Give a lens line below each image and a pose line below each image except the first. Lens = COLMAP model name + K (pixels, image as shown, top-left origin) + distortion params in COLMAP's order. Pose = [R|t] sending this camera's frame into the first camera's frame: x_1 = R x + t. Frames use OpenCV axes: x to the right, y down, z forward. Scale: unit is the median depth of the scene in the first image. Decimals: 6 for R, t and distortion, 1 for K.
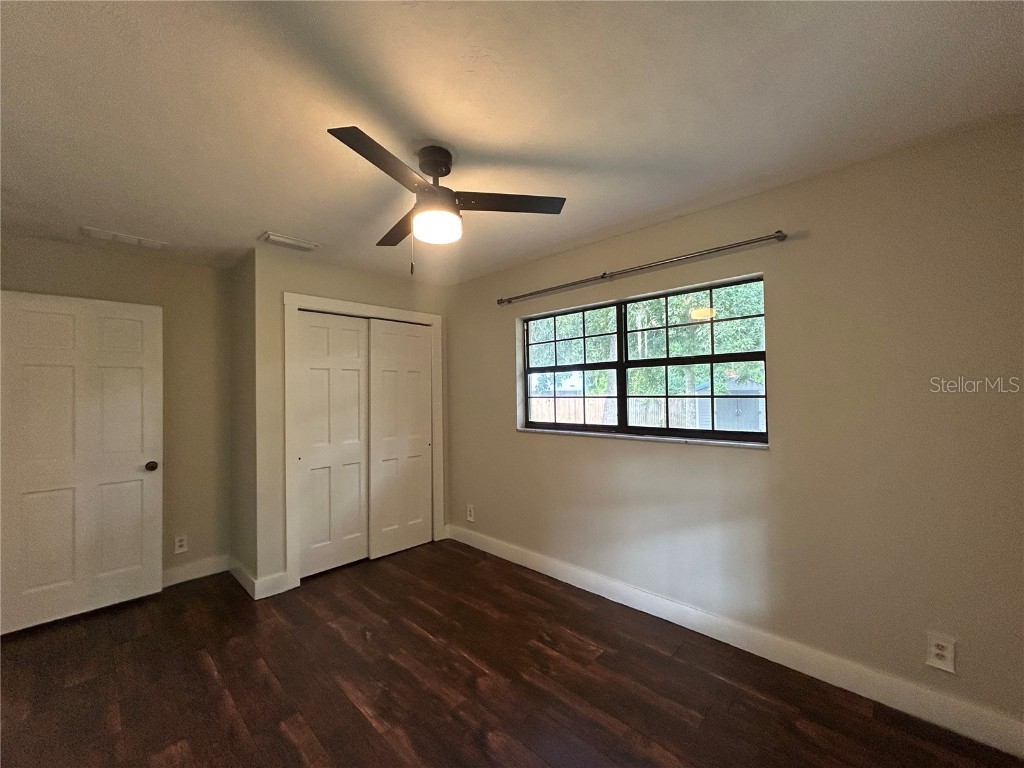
lens RADIAL K [[415.0, 0, 510.6], [0, 415.0, 385.0], [0, 0, 1]] dist [-0.003041, 0.000662]
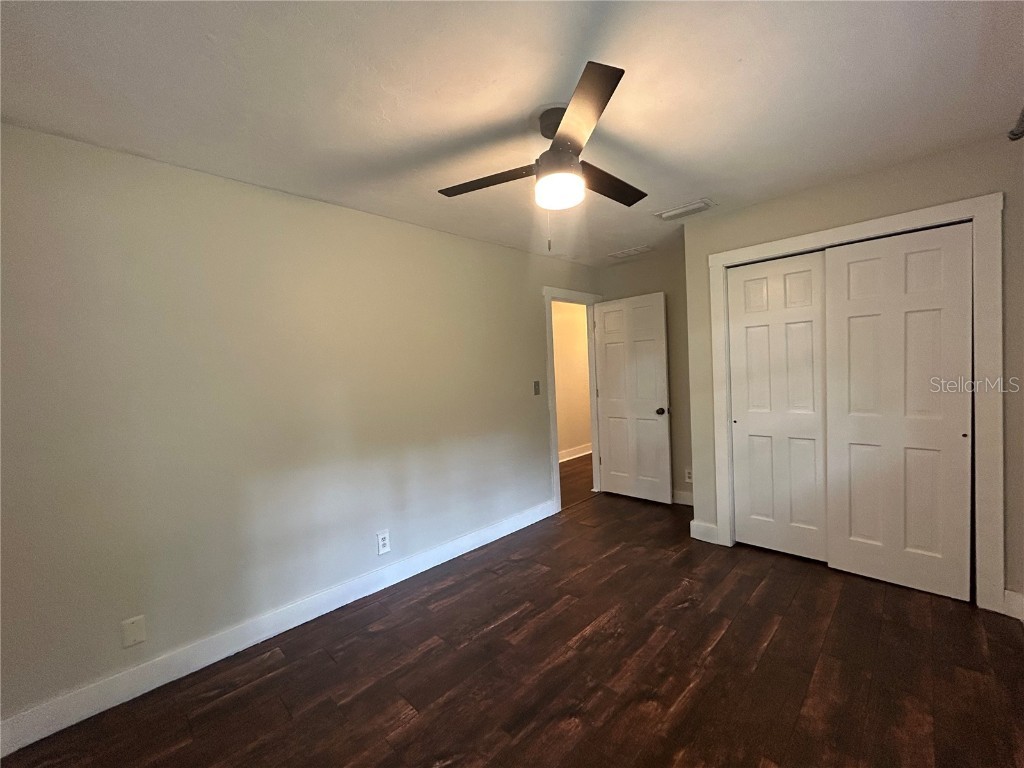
lens RADIAL K [[415.0, 0, 510.6], [0, 415.0, 385.0], [0, 0, 1]] dist [-0.003041, 0.000662]
pose [[-0.015059, 0.050010, -0.998635, 0.547717], [0.061451, 0.996907, 0.048997, 0.013226], [0.997997, -0.060629, -0.018085, 0.577932]]
